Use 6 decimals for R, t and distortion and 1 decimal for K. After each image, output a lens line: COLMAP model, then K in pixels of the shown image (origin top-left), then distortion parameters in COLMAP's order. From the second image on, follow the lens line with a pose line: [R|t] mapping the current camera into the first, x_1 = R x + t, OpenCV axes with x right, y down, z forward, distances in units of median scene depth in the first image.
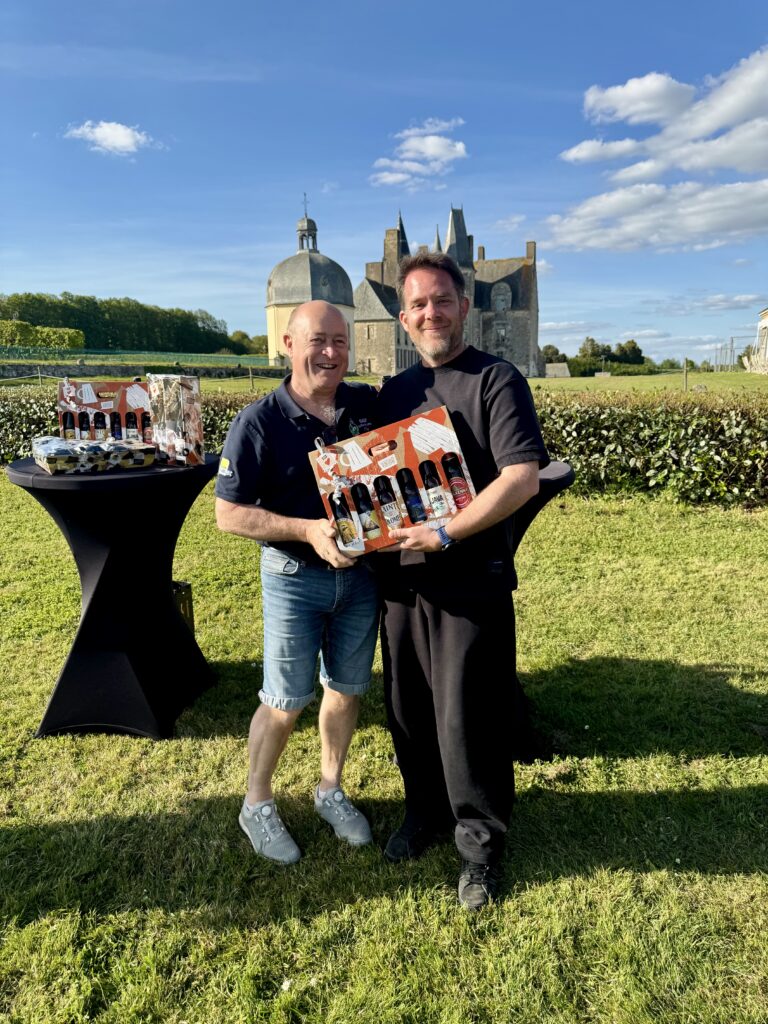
lens RADIAL K [[730.5, 0, 381.1], [0, 730.5, 527.8], [0, 0, 1]] dist [0.107132, -0.214916]
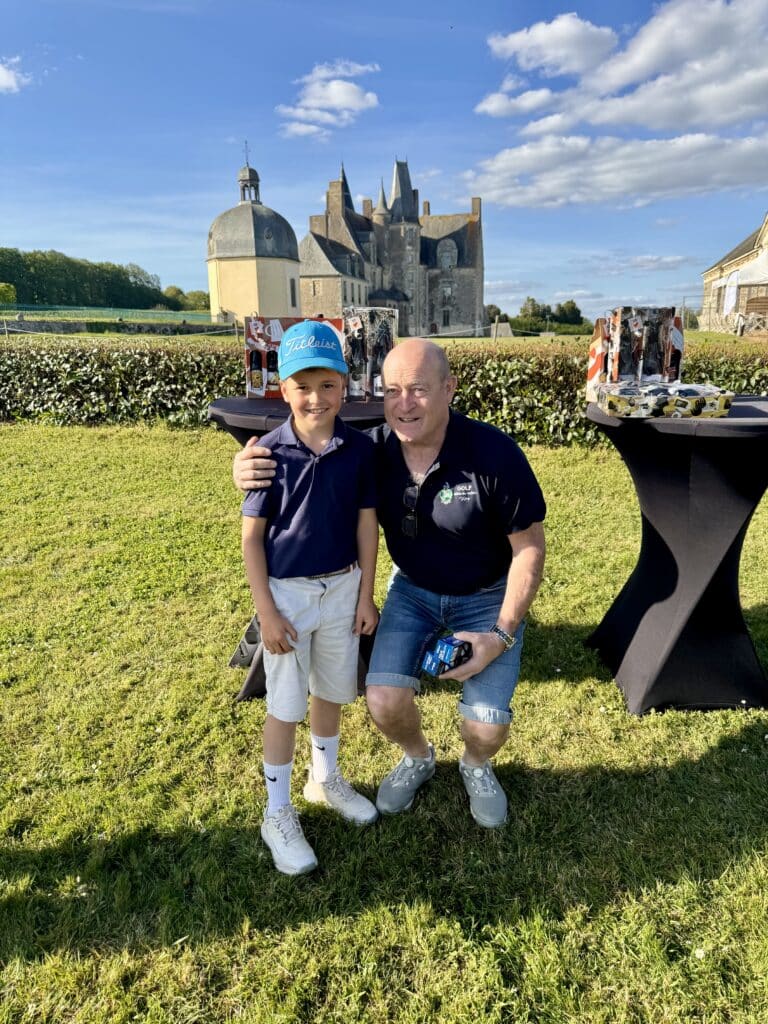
lens RADIAL K [[729.6, 0, 388.3], [0, 729.6, 531.8], [0, 0, 1]] dist [0.107545, -0.210046]
pose [[0.996157, -0.018541, 0.085601, -0.156129], [0.013584, 0.998217, 0.058129, 0.007657], [-0.086526, -0.056742, 0.994632, 0.029622]]
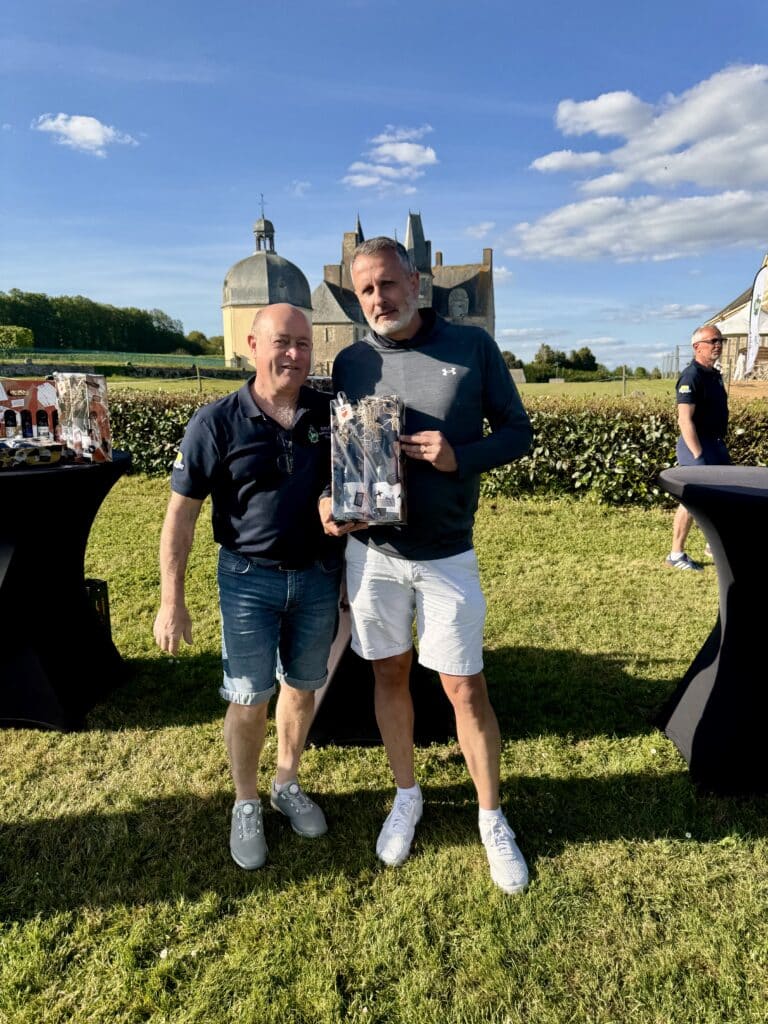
lens RADIAL K [[729.6, 0, 388.3], [0, 729.6, 531.8], [0, 0, 1]] dist [0.107545, -0.210046]
pose [[0.997927, -0.001502, 0.064338, 0.031991], [0.001443, 0.999998, 0.000964, 0.004433], [-0.064340, -0.000869, 0.997928, -0.018131]]
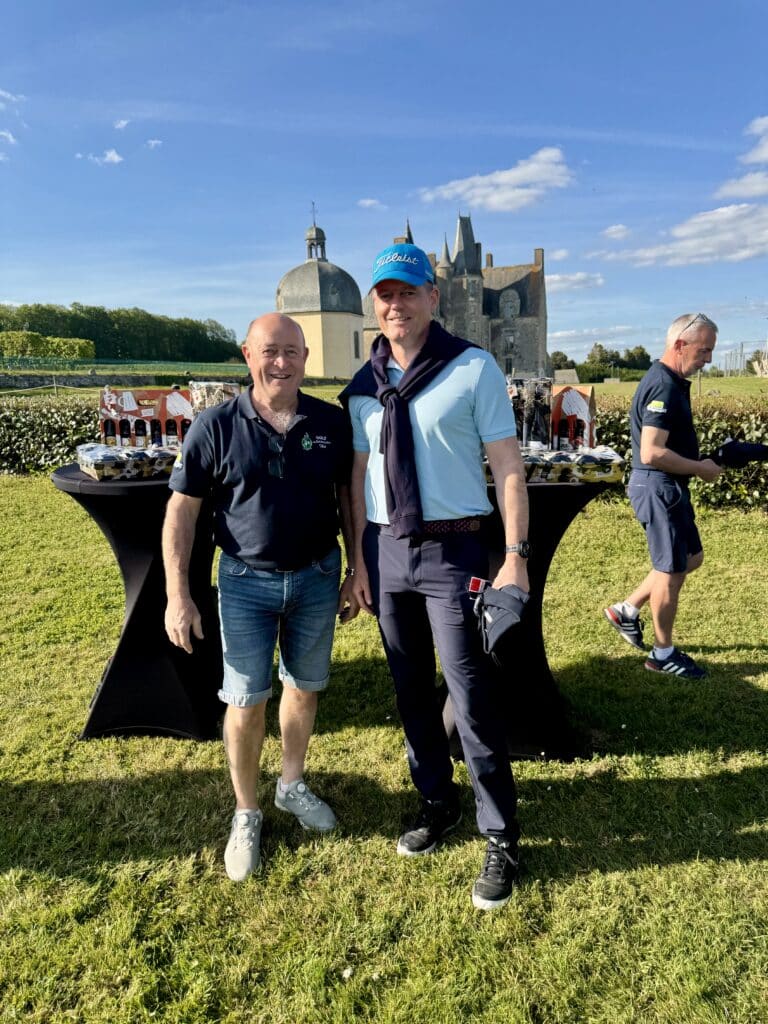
lens RADIAL K [[732.5, 0, 388.0], [0, 732.5, 533.0], [0, 0, 1]] dist [0.069975, -0.117292]
pose [[0.999967, -0.007226, -0.003686, -0.016922], [0.007213, 0.999968, -0.003381, 0.002552], [0.003710, 0.003354, 0.999987, -0.006458]]
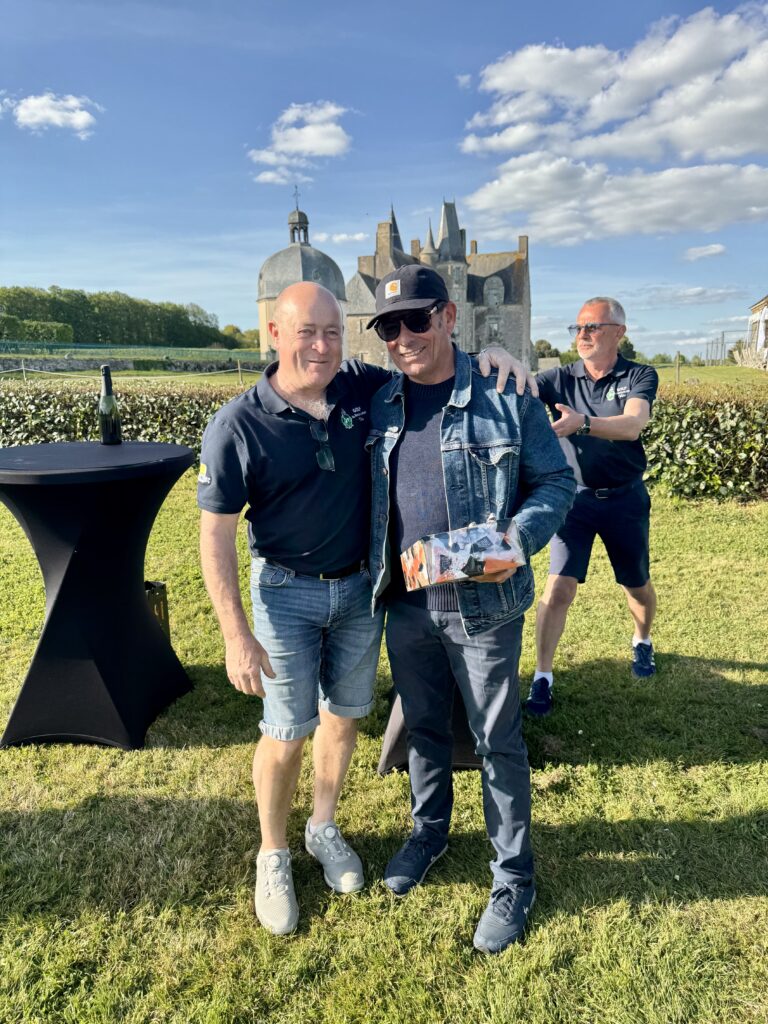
lens RADIAL K [[729.6, 0, 388.3], [0, 729.6, 531.8], [0, 0, 1]] dist [0.107545, -0.210046]
pose [[0.999820, -0.004363, 0.018443, 0.005944], [0.004139, 0.999917, 0.012161, -0.000737], [-0.018495, -0.012082, 0.999756, 0.023701]]
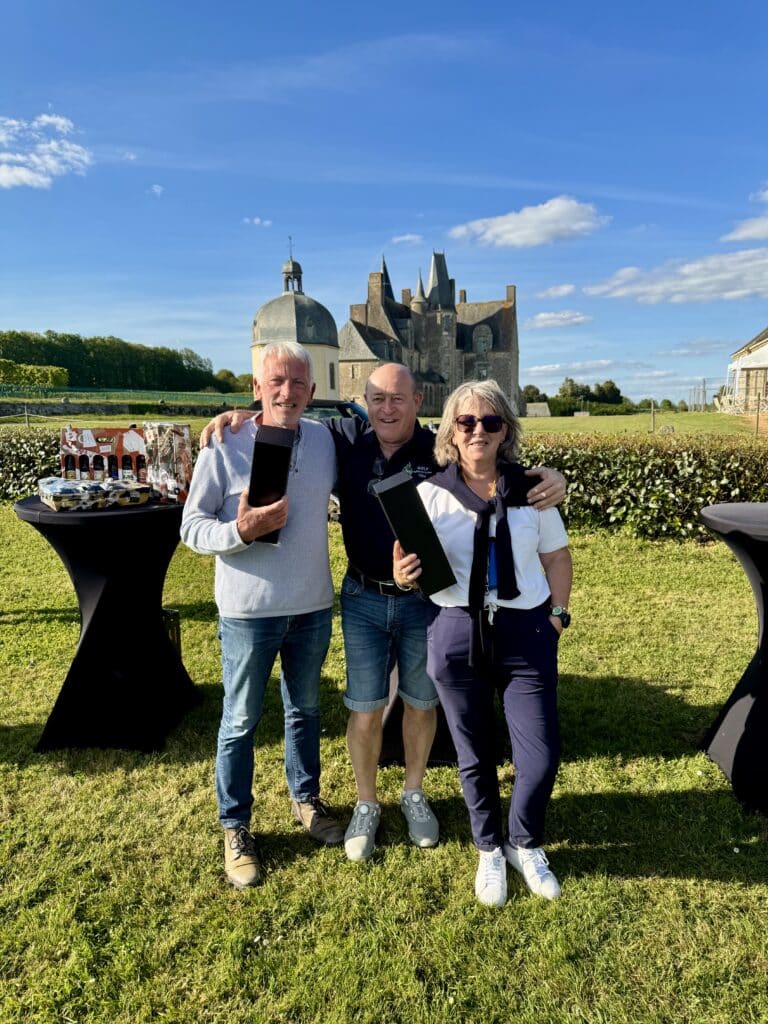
lens RADIAL K [[729.6, 0, 388.3], [0, 729.6, 531.8], [0, 0, 1]] dist [0.107545, -0.210046]
pose [[0.999529, -0.001864, 0.030622, 0.009268], [0.003236, 0.998991, -0.044798, 0.004324], [-0.030507, 0.044876, 0.998527, -0.052738]]
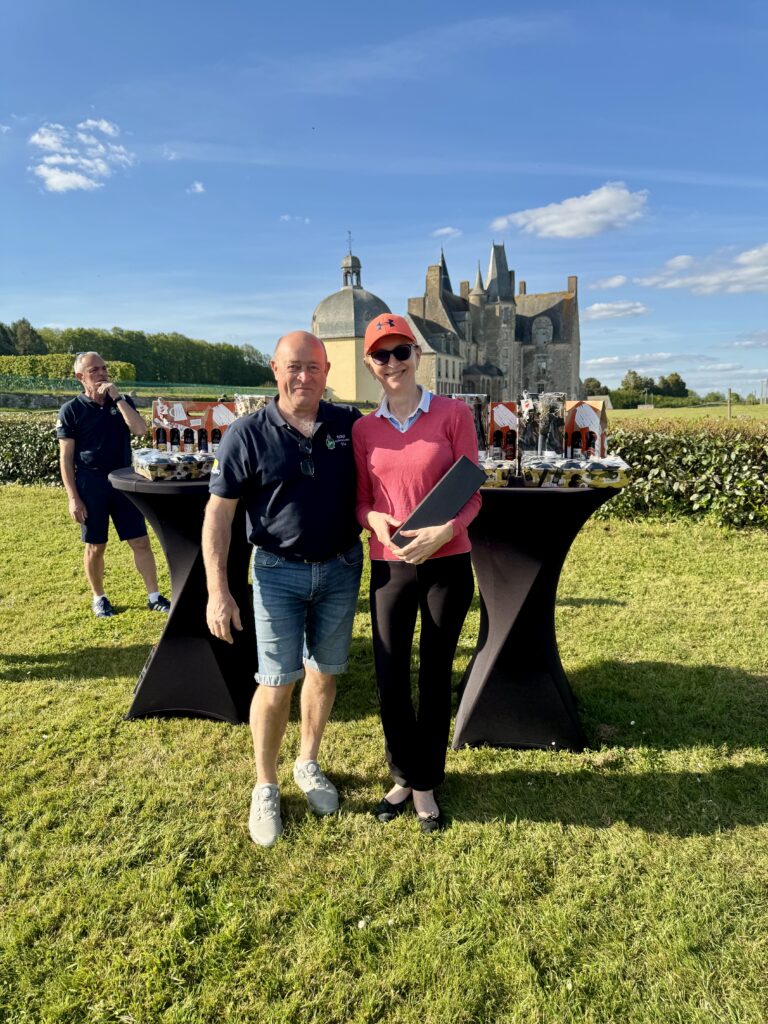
lens RADIAL K [[730.5, 0, 381.1], [0, 730.5, 527.8], [0, 0, 1]] dist [0.107132, -0.214916]
pose [[0.998561, 0.010870, -0.052521, -0.013462], [-0.013094, 0.999024, -0.042189, 0.016757], [0.052011, 0.042816, 0.997728, -0.041518]]
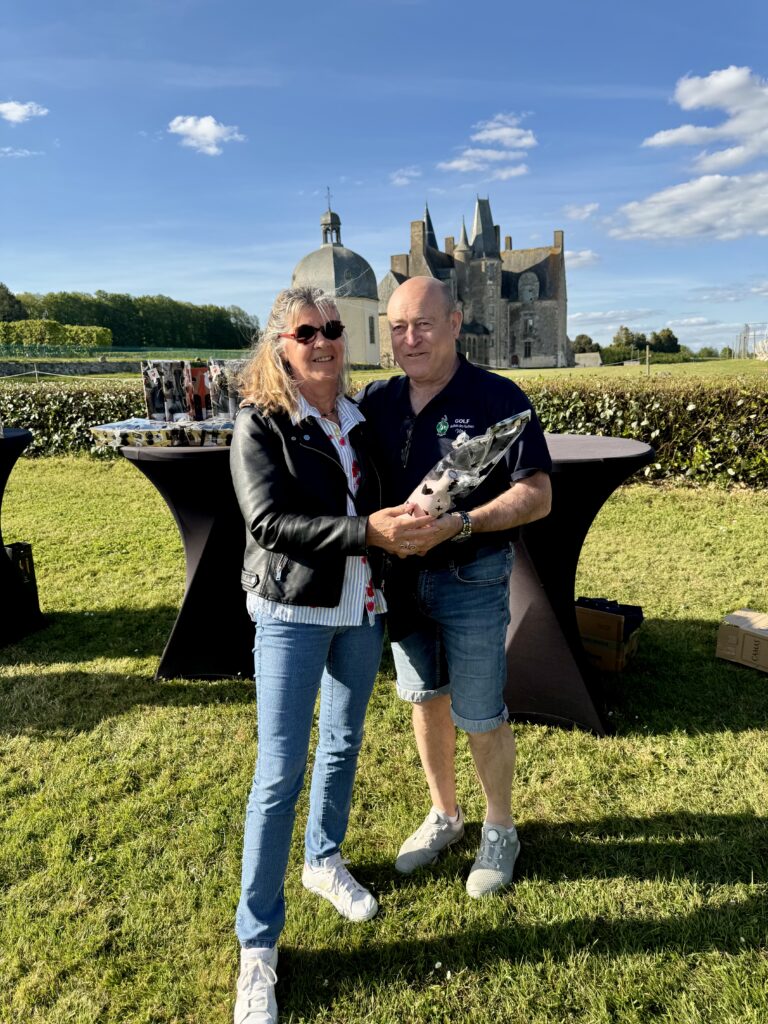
lens RADIAL K [[729.6, 0, 388.3], [0, 729.6, 531.8], [0, 0, 1]] dist [0.107545, -0.210046]
pose [[0.999292, -0.007020, -0.036971, 0.184140], [0.007547, 0.999871, 0.014152, 0.023053], [0.036867, -0.014421, 0.999216, -0.079469]]
